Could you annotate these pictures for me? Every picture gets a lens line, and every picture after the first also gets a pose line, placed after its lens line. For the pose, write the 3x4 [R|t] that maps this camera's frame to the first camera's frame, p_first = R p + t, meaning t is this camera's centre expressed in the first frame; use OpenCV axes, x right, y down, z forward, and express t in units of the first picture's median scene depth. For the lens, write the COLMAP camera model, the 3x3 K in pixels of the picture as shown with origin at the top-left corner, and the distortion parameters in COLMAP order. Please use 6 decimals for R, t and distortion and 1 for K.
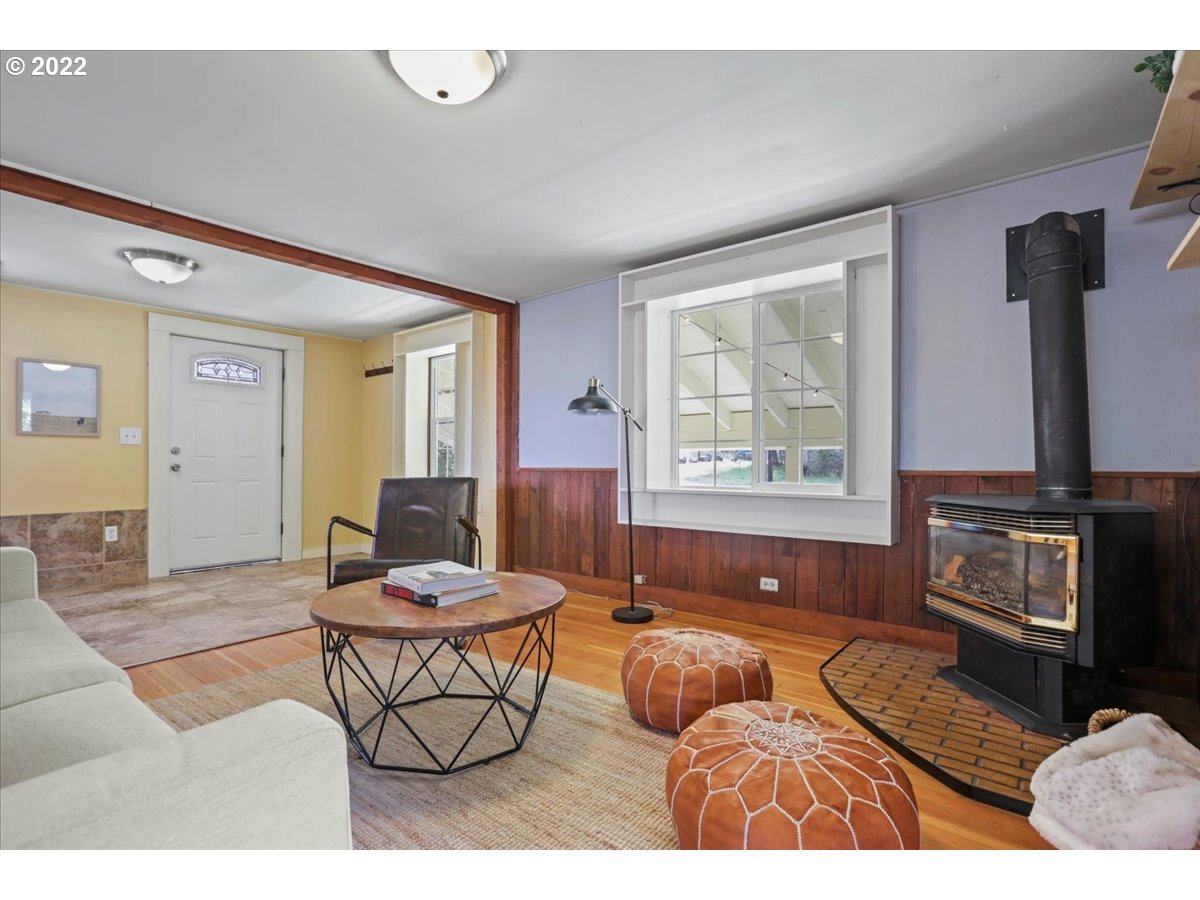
lens RADIAL K [[570.4, 0, 600.0], [0, 570.4, 450.0], [0, 0, 1]] dist [-0.042403, 0.017633]
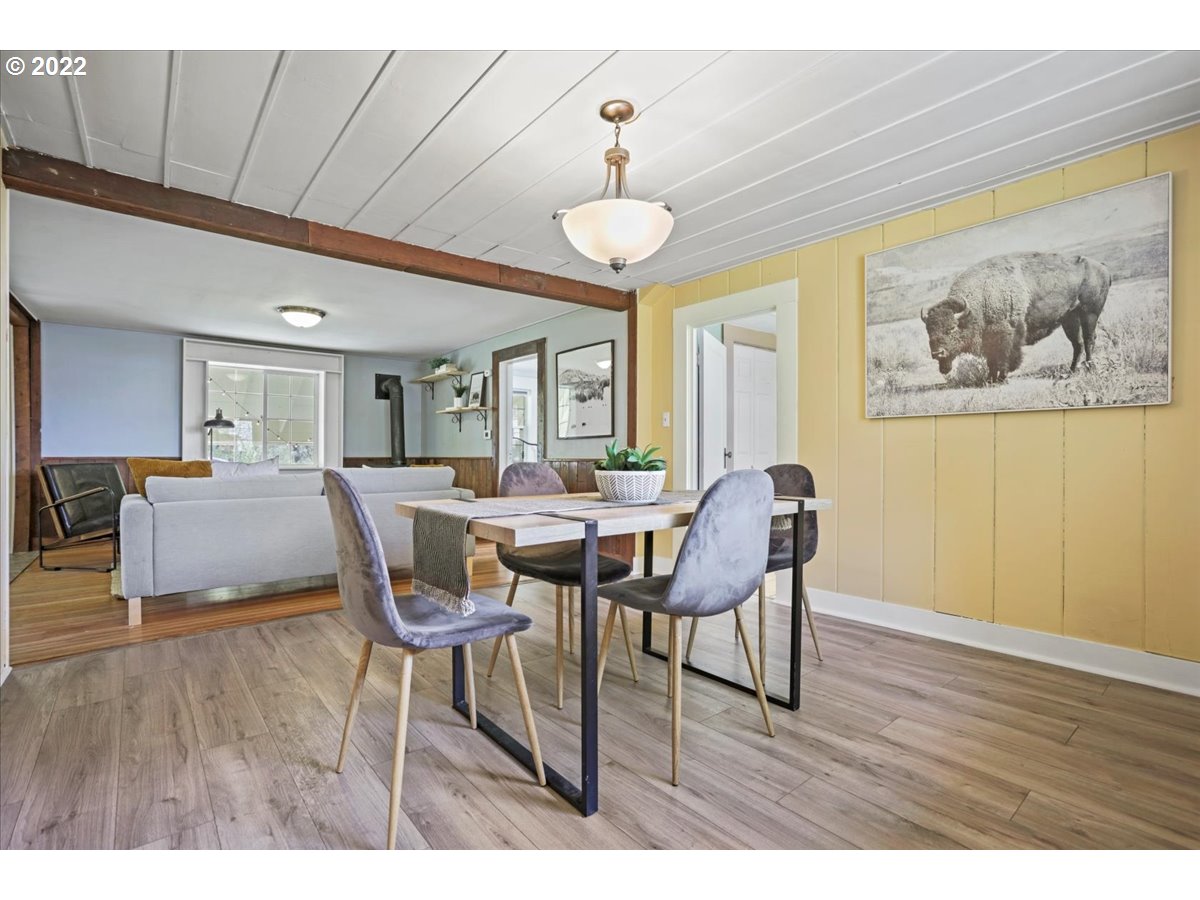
lens RADIAL K [[570.4, 0, 600.0], [0, 570.4, 450.0], [0, 0, 1]] dist [-0.042403, 0.017633]
pose [[0.220036, 0.012509, 0.975411, -1.174588], [-0.014577, 0.999848, -0.009534, 0.005479], [-0.975383, -0.012121, 0.220185, -0.479965]]
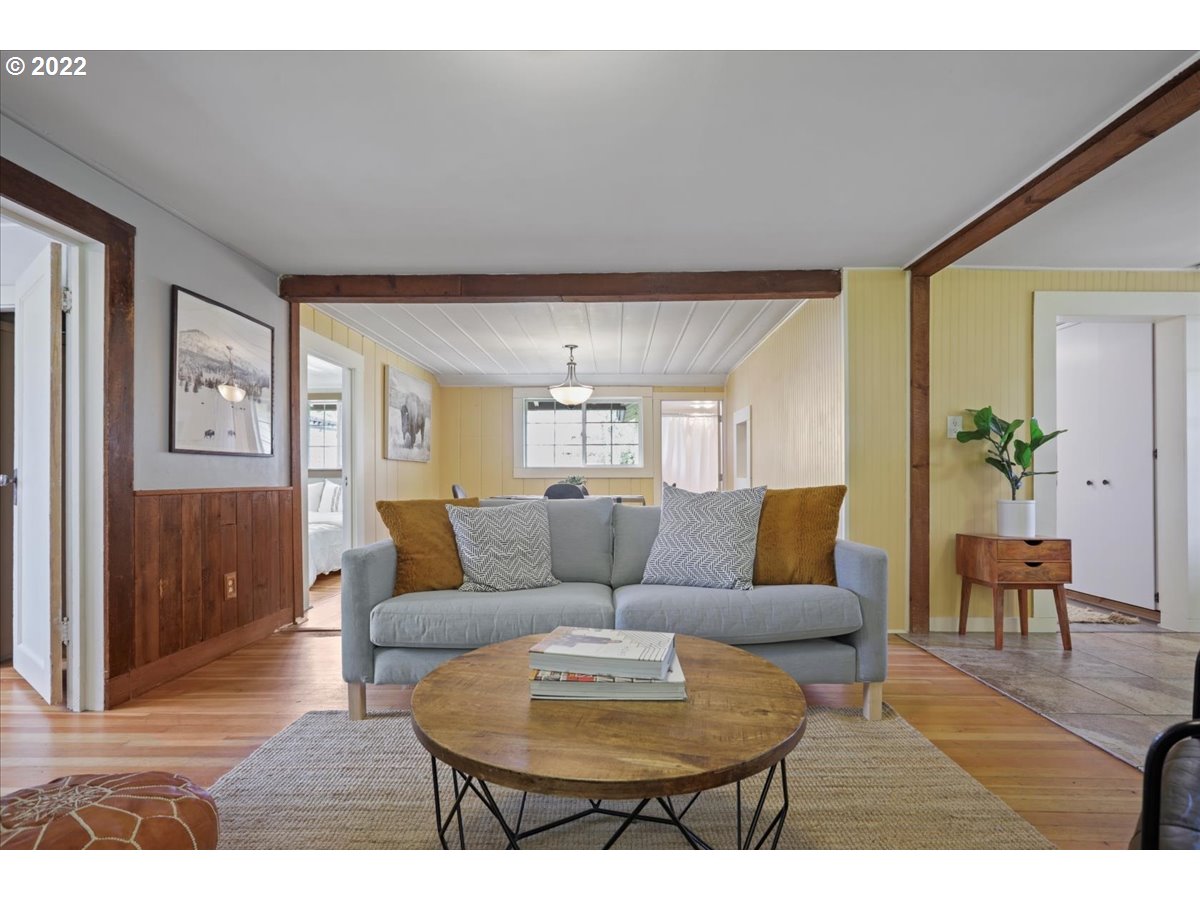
lens RADIAL K [[568.2, 0, 597.3], [0, 568.2, 469.9], [0, 0, 1]] dist [-0.029261, 0.017185]
pose [[-0.808659, 0.002086, -0.588274, 0.058439], [0.017854, 0.999620, -0.020998, 0.013426], [0.588006, -0.027483, -0.808389, 0.724482]]
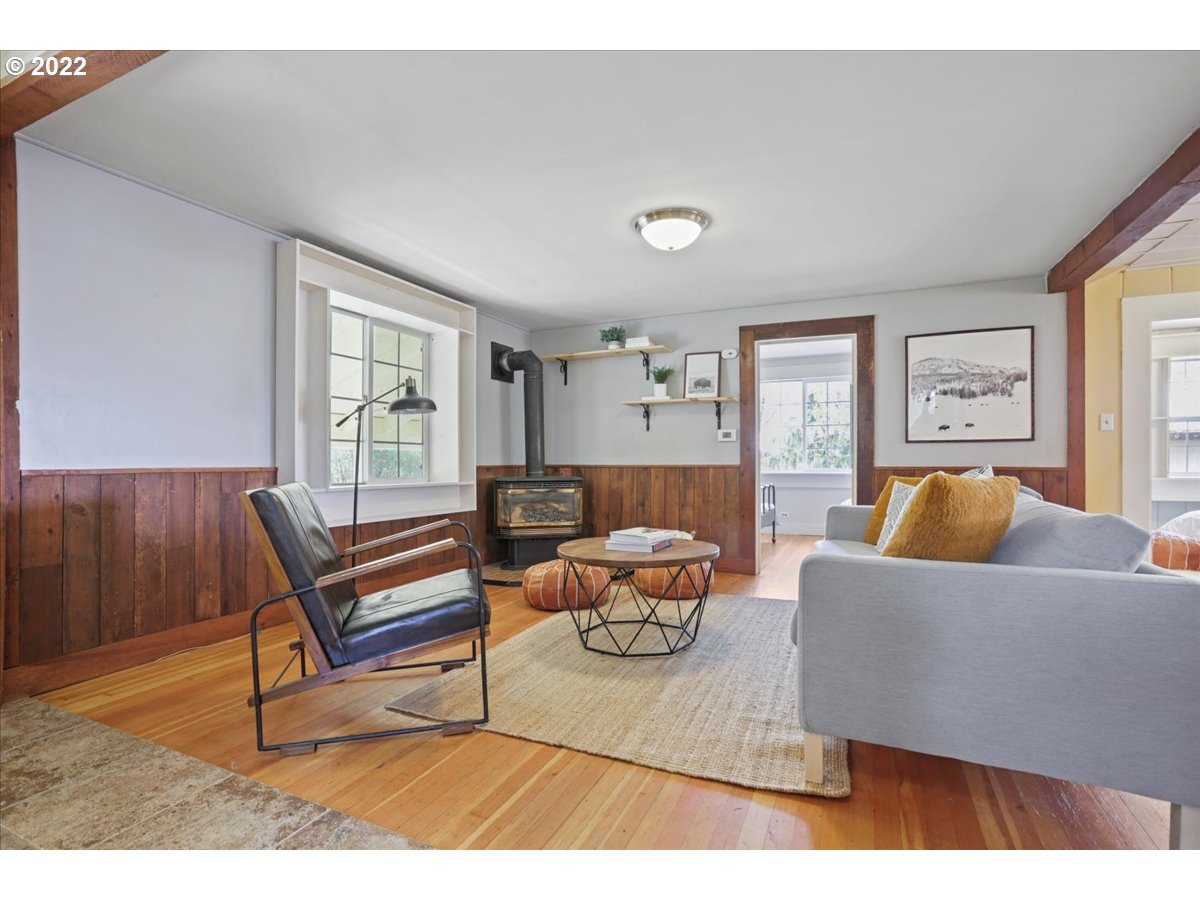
lens RADIAL K [[574.8, 0, 598.1], [0, 574.8, 463.1], [0, 0, 1]] dist [-0.040331, 0.017684]
pose [[-0.217459, 0.003420, 0.976063, -0.824578], [-0.014859, 0.999866, -0.006814, 0.022802], [-0.975956, -0.015985, -0.217380, 0.681862]]
